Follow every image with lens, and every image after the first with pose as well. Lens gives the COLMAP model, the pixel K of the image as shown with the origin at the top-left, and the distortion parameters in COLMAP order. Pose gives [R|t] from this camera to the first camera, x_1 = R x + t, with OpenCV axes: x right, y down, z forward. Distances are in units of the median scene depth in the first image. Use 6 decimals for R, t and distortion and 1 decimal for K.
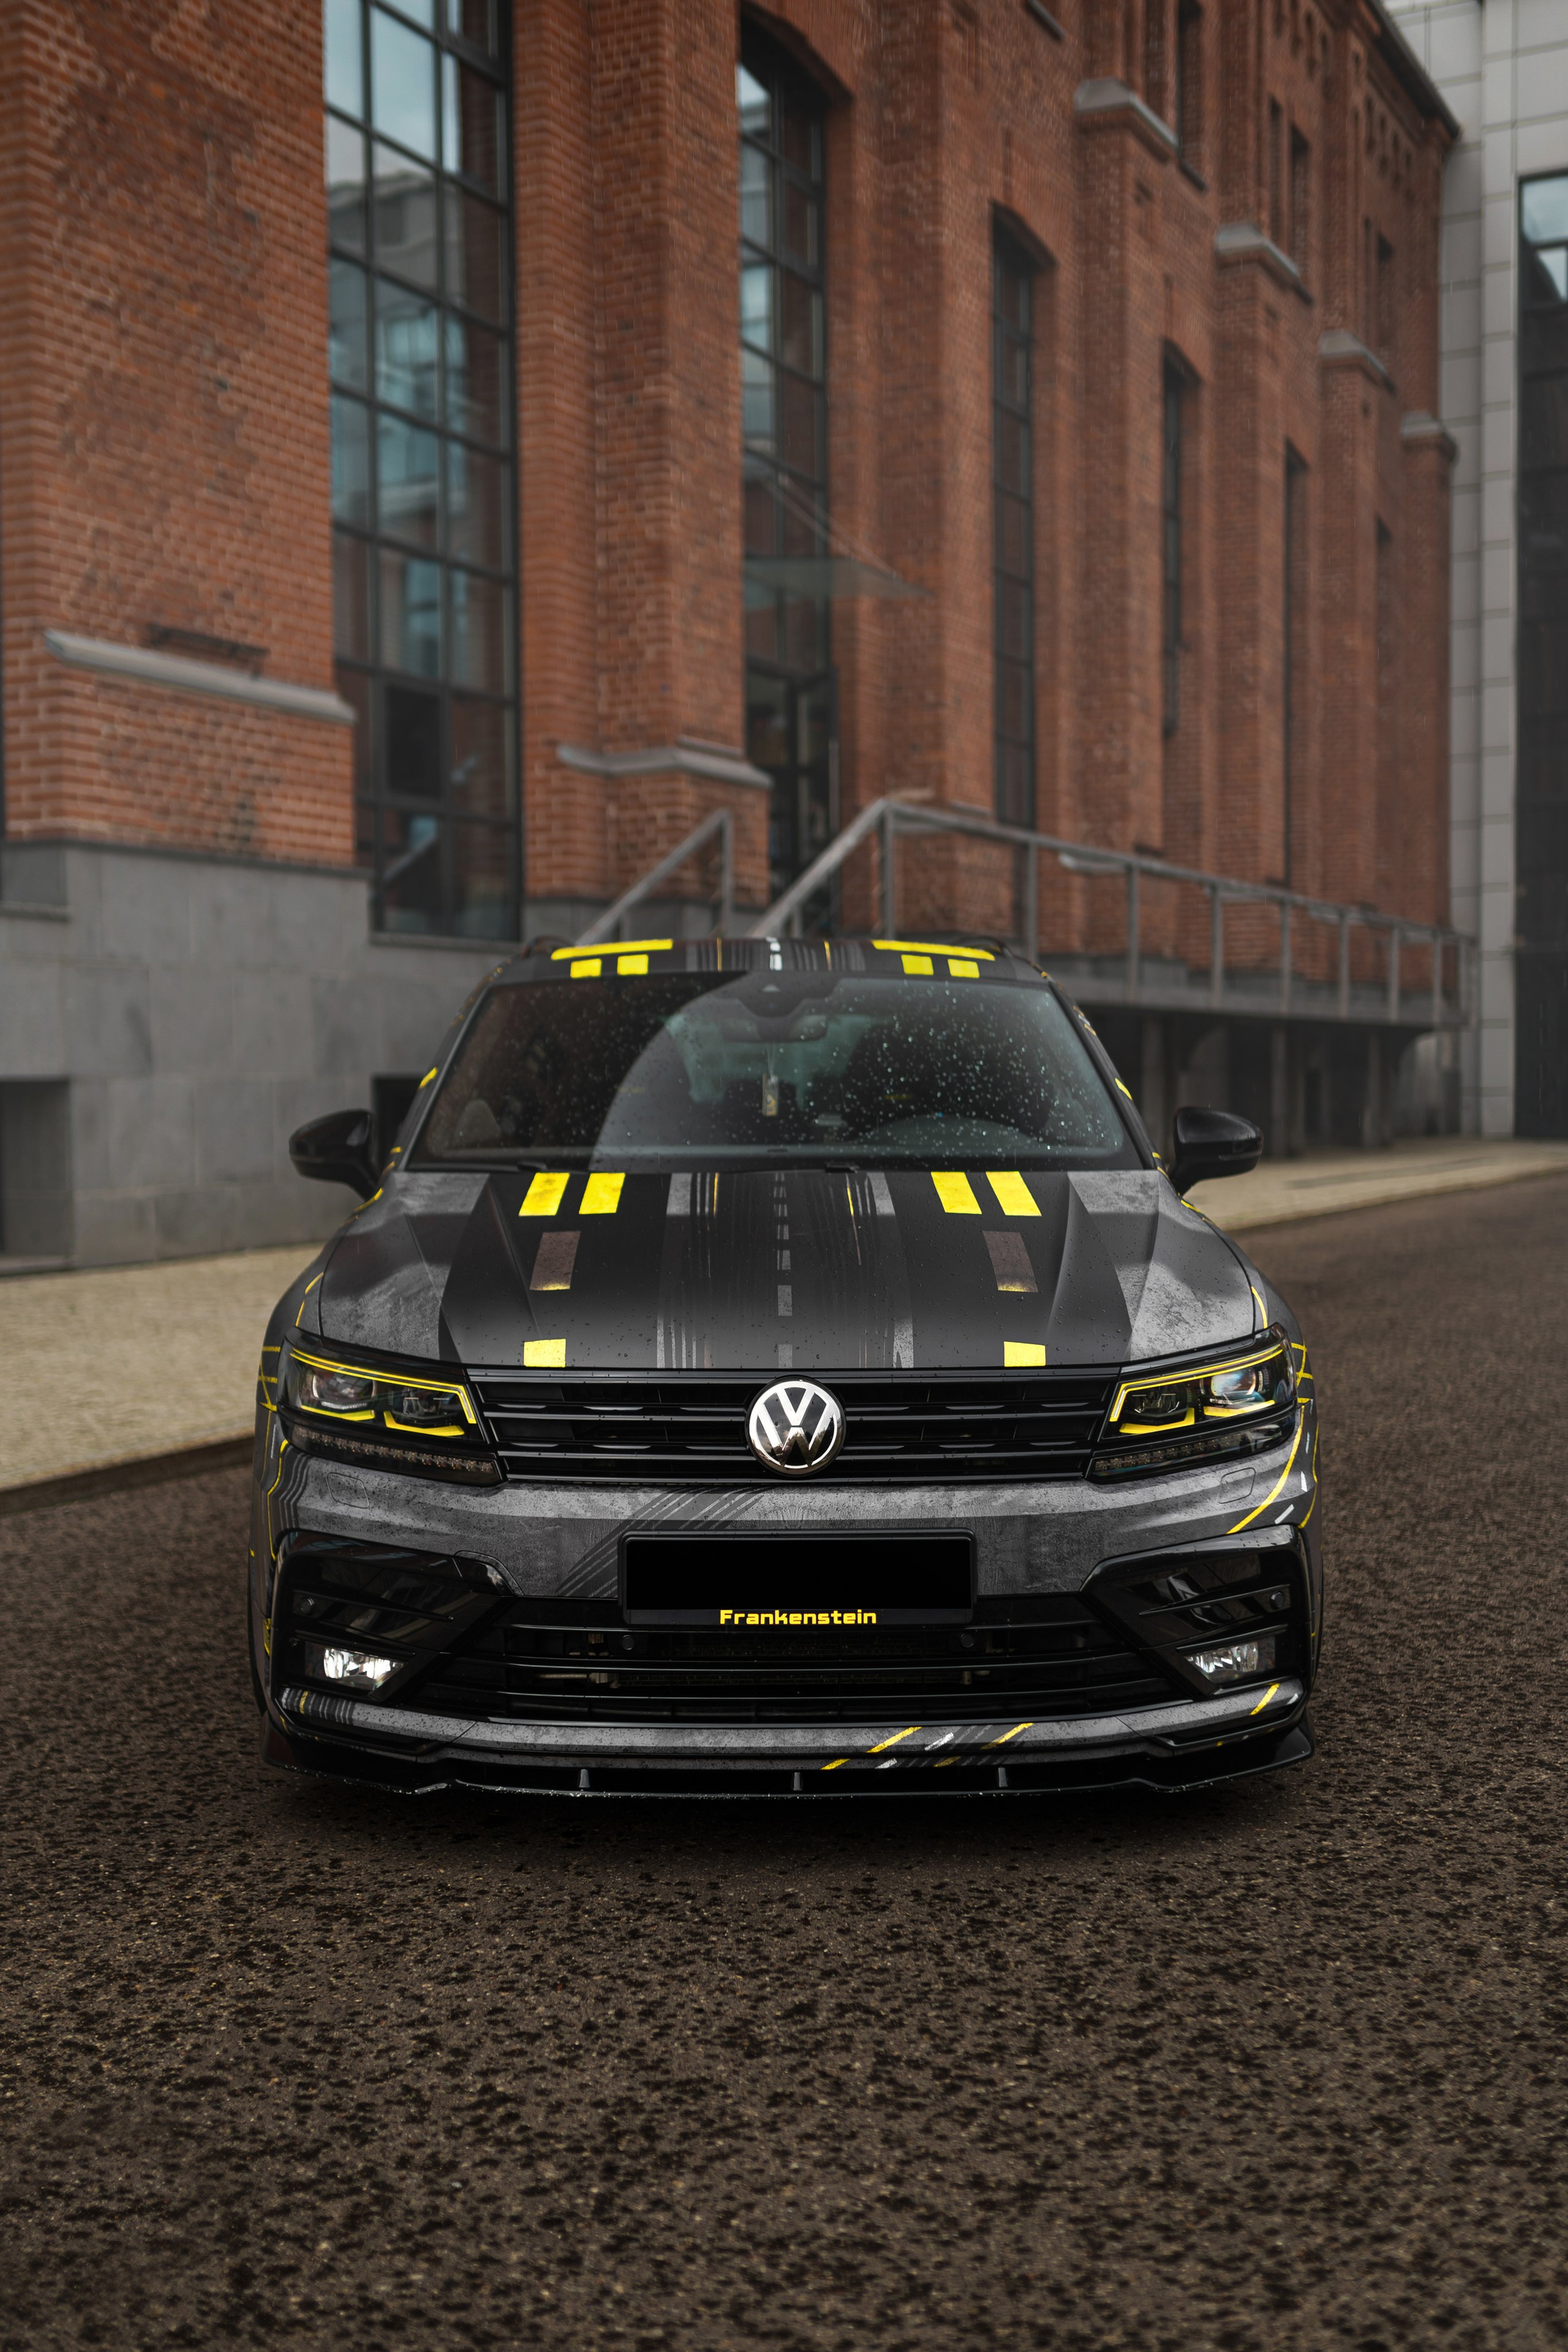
lens RADIAL K [[2507.8, 0, 784.0], [0, 2507.8, 1176.0], [0, 0, 1]] dist [-0.002727, 0.015439]
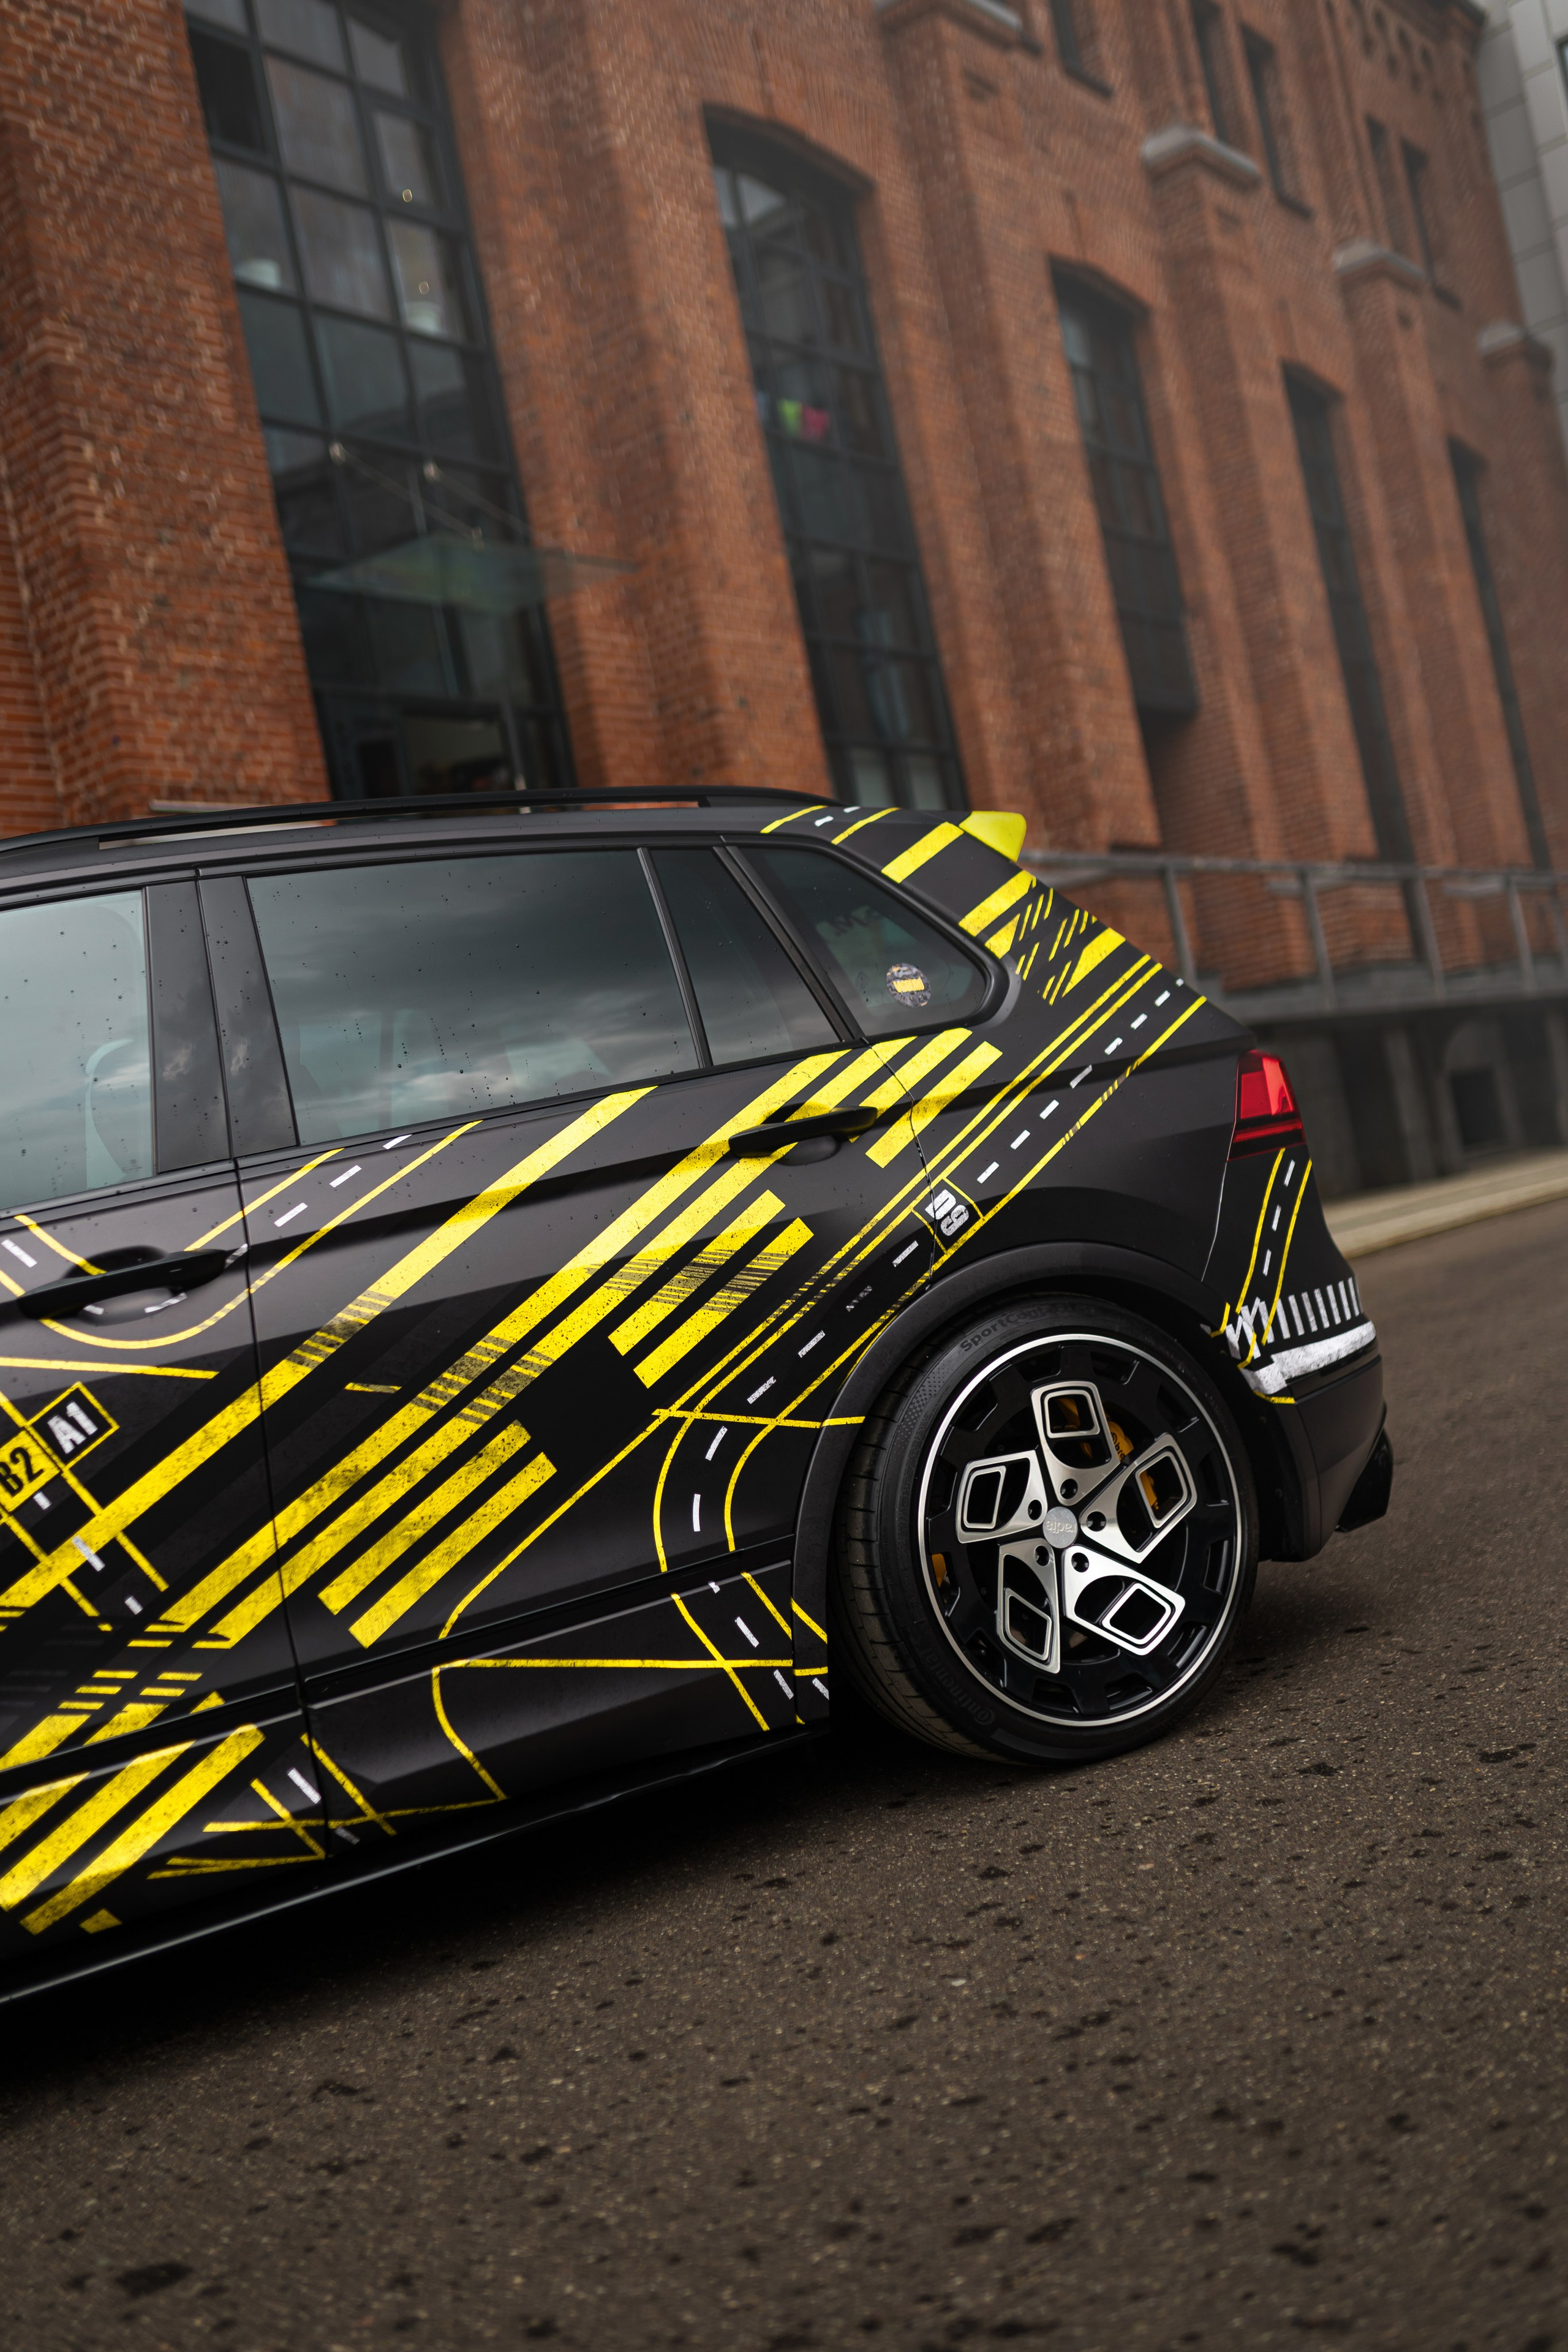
lens RADIAL K [[2237.4, 0, 784.0], [0, 2237.4, 1176.0], [0, 0, 1]] dist [-0.001980, 0.013554]
pose [[0.963272, -0.191068, -0.188681, 0.131869], [0.180686, 0.980979, -0.070936, 0.004141], [0.198645, 0.034238, 0.979473, 0.235394]]
